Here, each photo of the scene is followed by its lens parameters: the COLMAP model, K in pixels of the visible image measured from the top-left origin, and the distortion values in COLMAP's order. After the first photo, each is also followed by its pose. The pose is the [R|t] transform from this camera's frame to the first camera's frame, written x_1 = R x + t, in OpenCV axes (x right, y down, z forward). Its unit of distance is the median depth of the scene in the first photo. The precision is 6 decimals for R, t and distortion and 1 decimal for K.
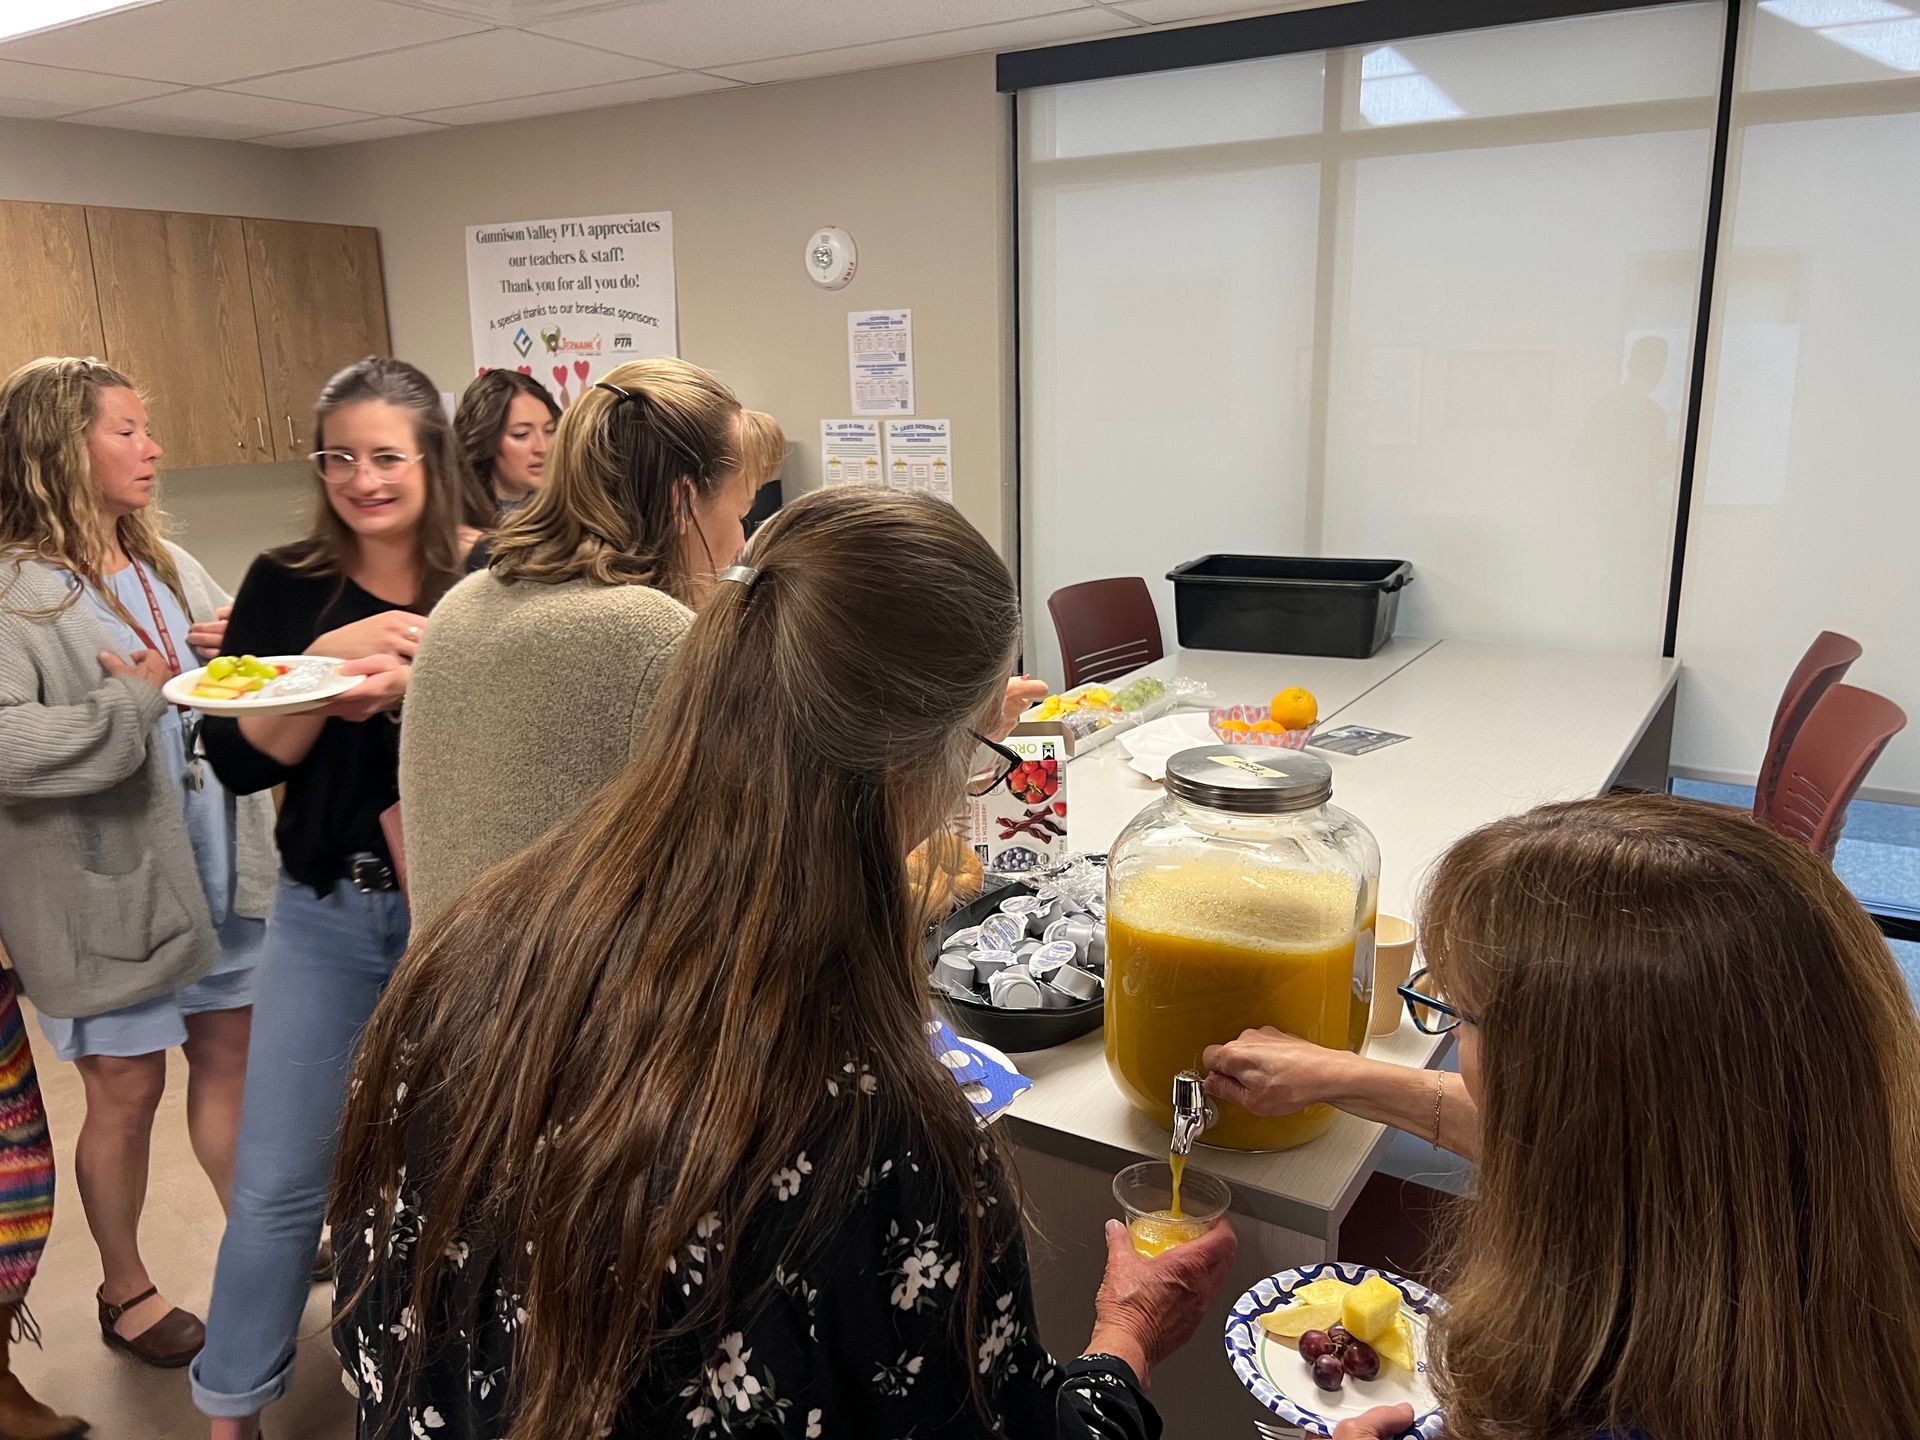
lens RADIAL K [[1451.0, 0, 956.7], [0, 1451.0, 737.6], [0, 0, 1]] dist [0.058935, -0.069062]
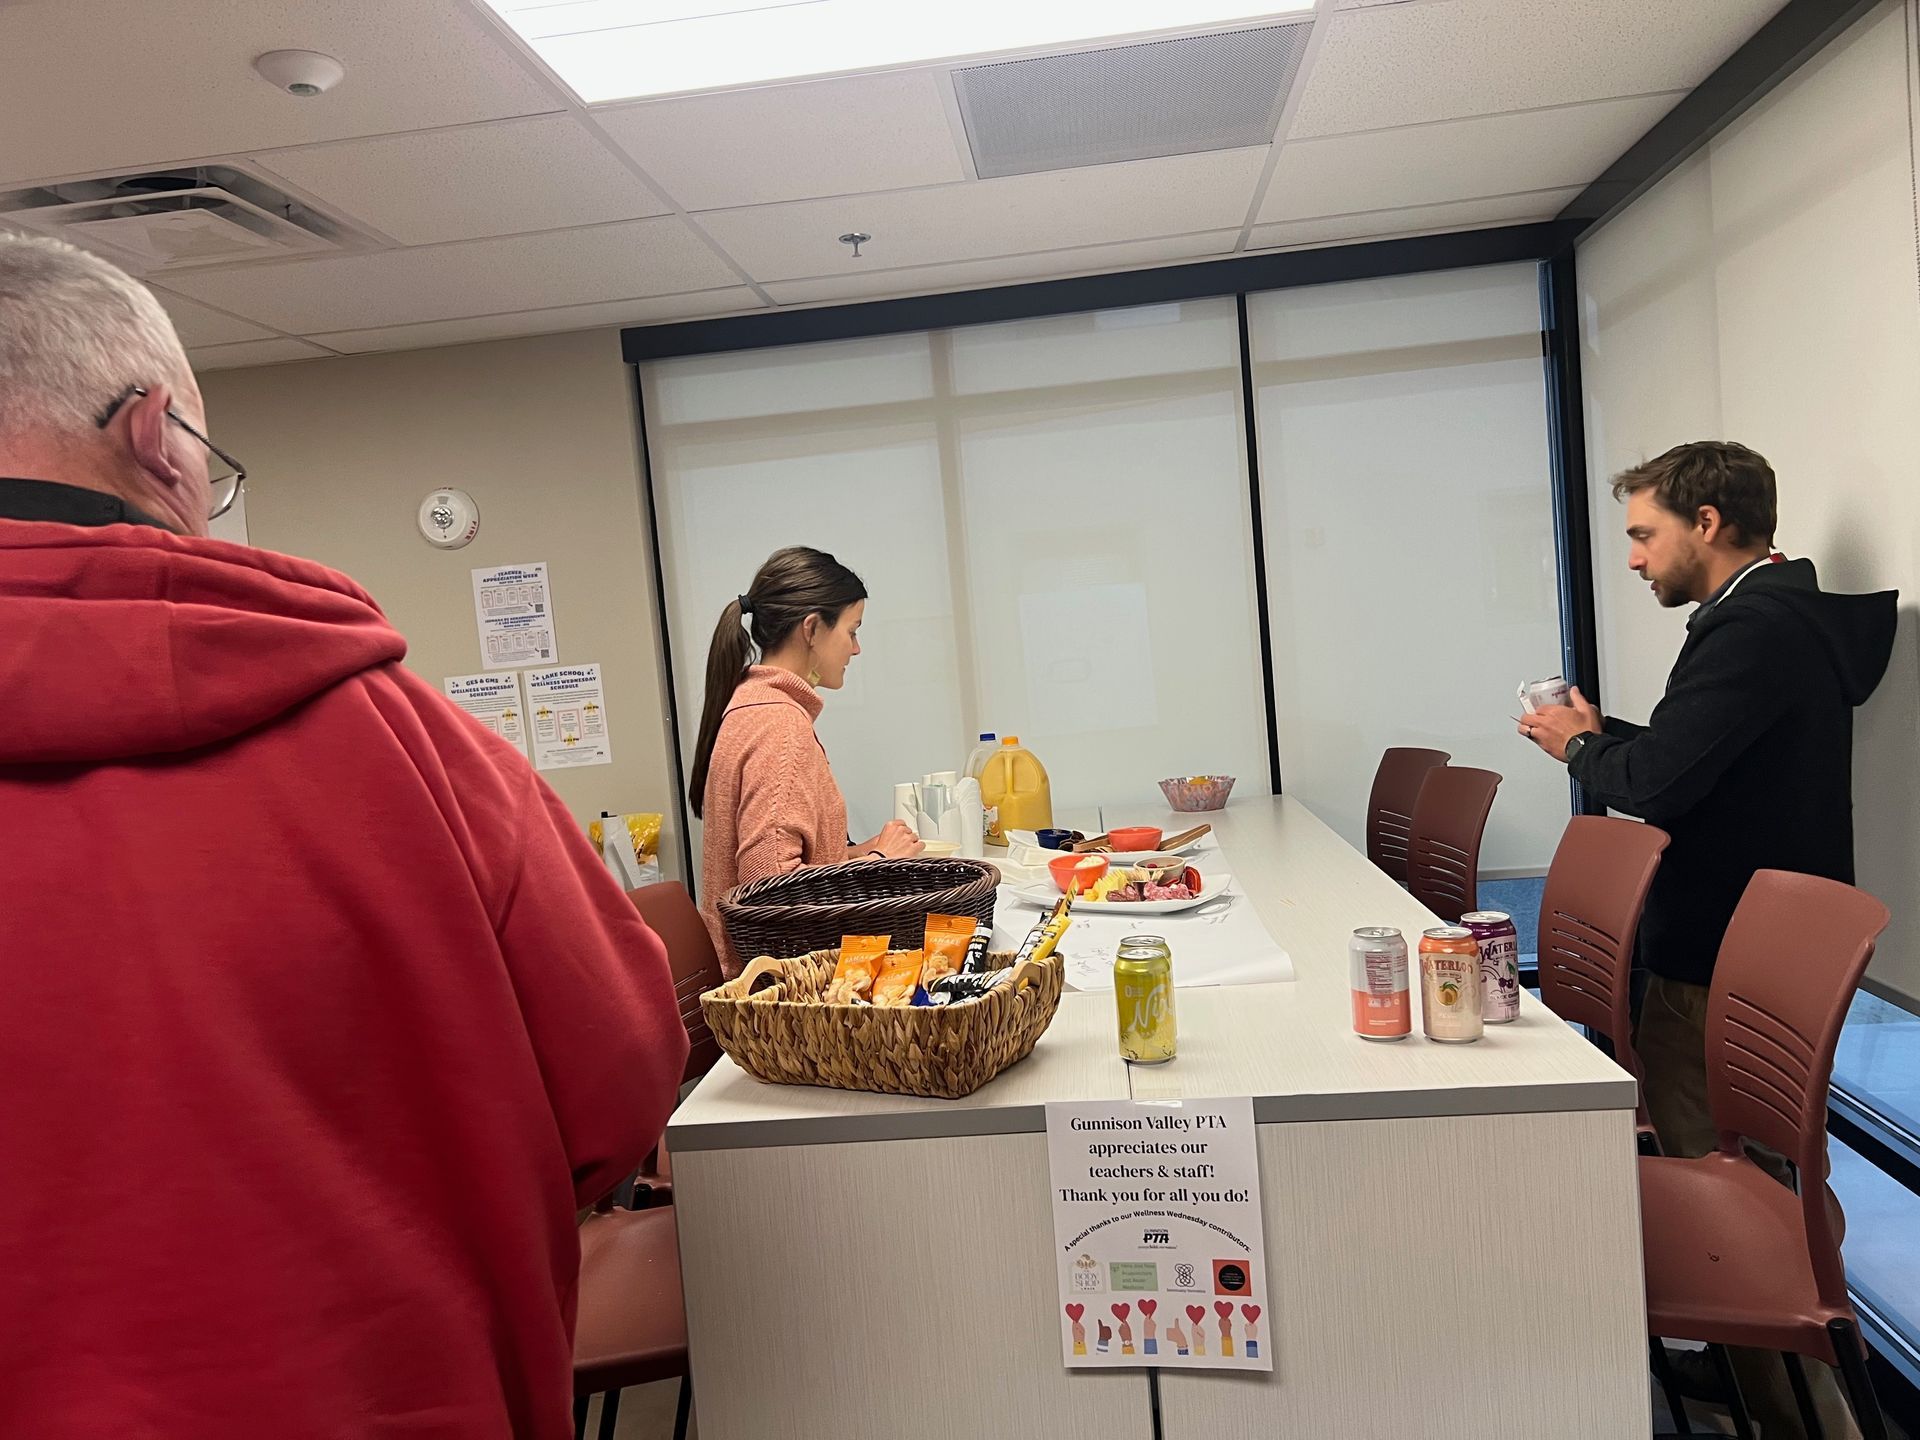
lens RADIAL K [[1451.0, 0, 931.6], [0, 1451.0, 737.9], [0, 0, 1]] dist [0.058935, -0.069062]
pose [[0.899204, -0.088619, 0.428462, -0.211090], [0.176709, 0.969409, -0.170352, 0.040333], [-0.400259, 0.228894, 0.887356, 0.018354]]
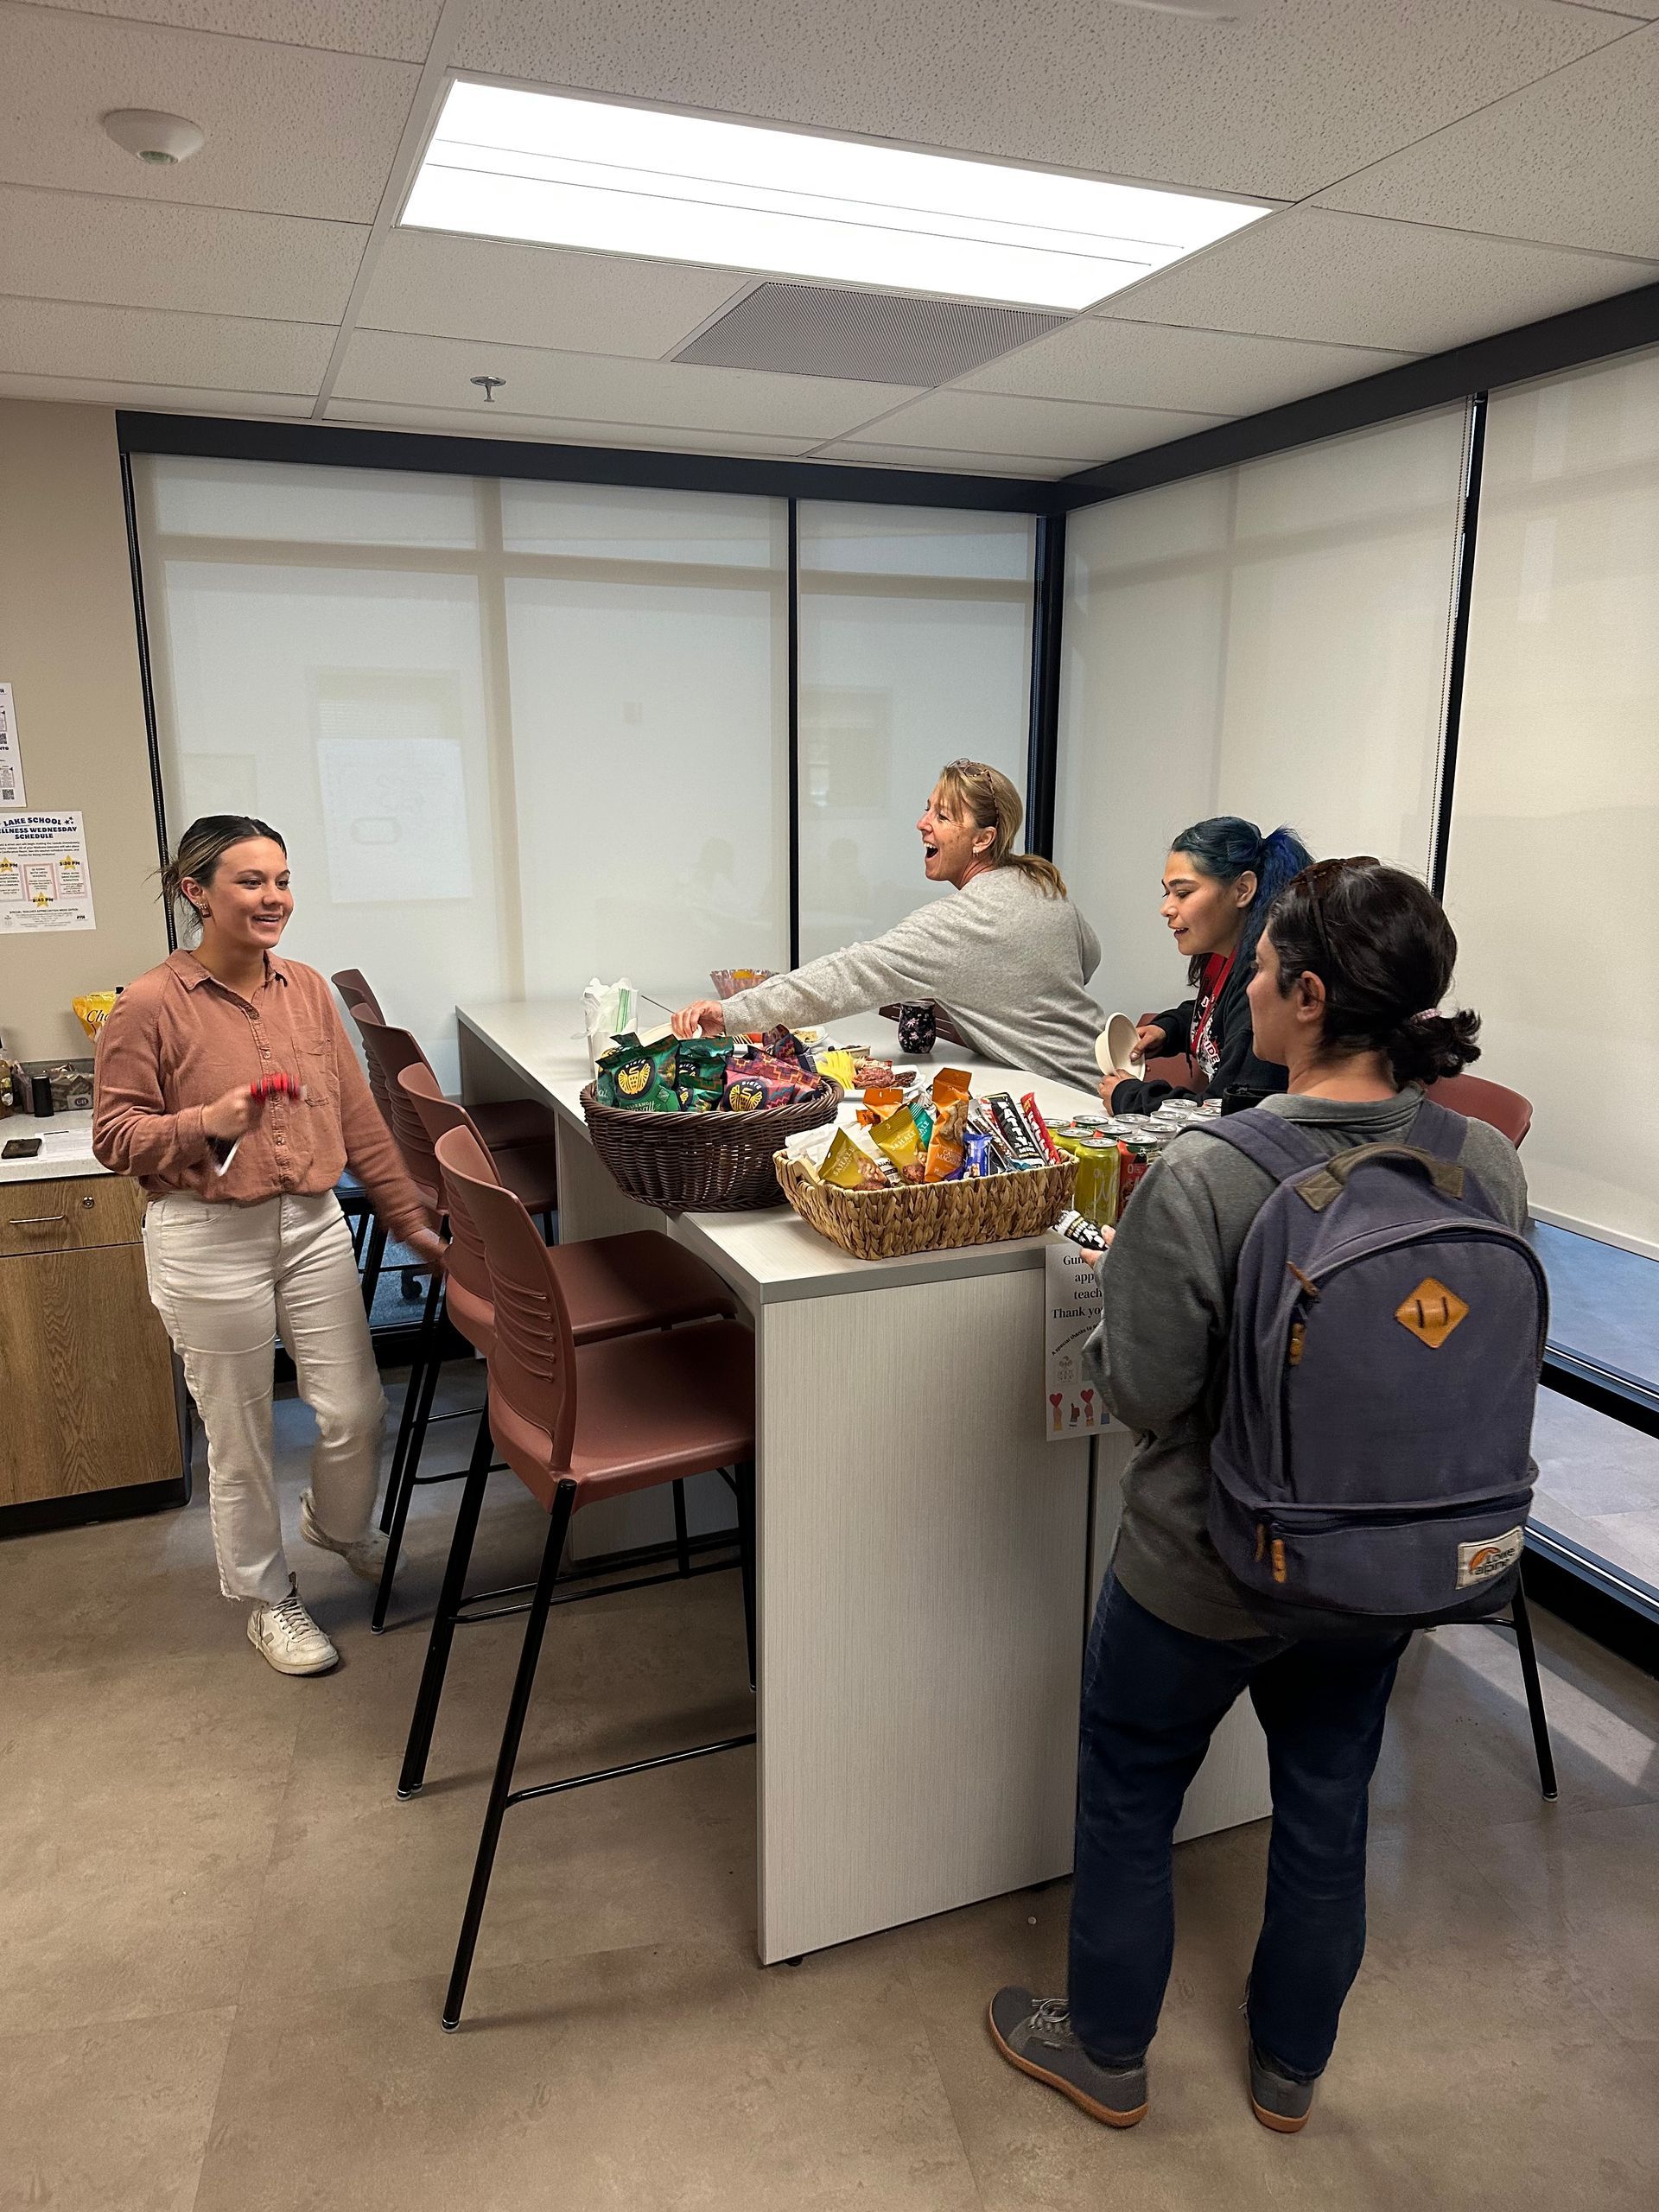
lens RADIAL K [[1584.9, 0, 822.2], [0, 1584.9, 1122.0], [0, 0, 1]] dist [0.023907, -0.025886]
pose [[0.595353, -0.158224, 0.787731, -0.463090], [0.188179, 0.980608, 0.054743, -0.006317], [-0.781117, 0.115643, 0.613582, 0.088094]]
